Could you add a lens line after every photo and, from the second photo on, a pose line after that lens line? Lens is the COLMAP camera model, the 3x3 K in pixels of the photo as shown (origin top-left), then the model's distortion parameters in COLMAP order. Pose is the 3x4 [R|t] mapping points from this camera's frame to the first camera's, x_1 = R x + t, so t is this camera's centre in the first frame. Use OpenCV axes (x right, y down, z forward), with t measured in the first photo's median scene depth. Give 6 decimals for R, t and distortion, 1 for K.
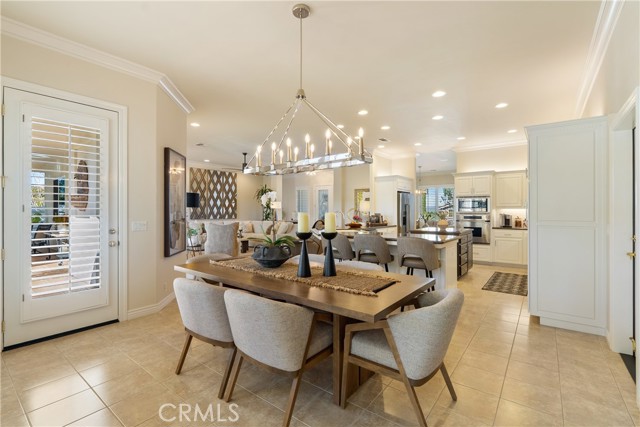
lens RADIAL K [[289.9, 0, 320.0], [0, 289.9, 213.5], [0, 0, 1]] dist [-0.001143, -0.000082]
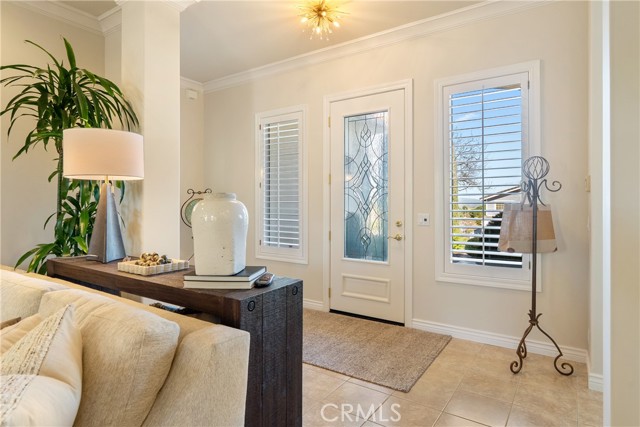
lens RADIAL K [[360.6, 0, 321.0], [0, 360.6, 205.1], [0, 0, 1]] dist [-0.003850, -0.000882]
pose [[0.998019, 0.000258, 0.062920, -0.053202], [-0.000032, 0.999994, -0.003586, -0.003318], [-0.062921, 0.003577, 0.998012, 0.825355]]
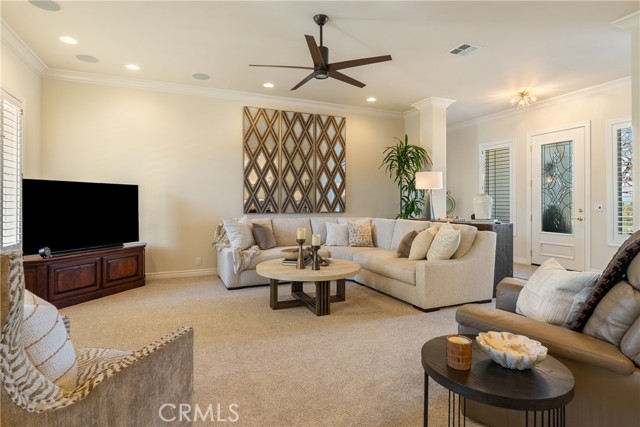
lens RADIAL K [[334.9, 0, 321.5], [0, 334.9, 201.7], [0, 0, 1]] dist [-0.002962, -0.000821]
pose [[0.876500, -0.000808, -0.481401, -0.059419], [-0.000704, 0.999995, -0.002961, 0.001692], [0.481401, 0.002934, 0.876495, 0.526317]]
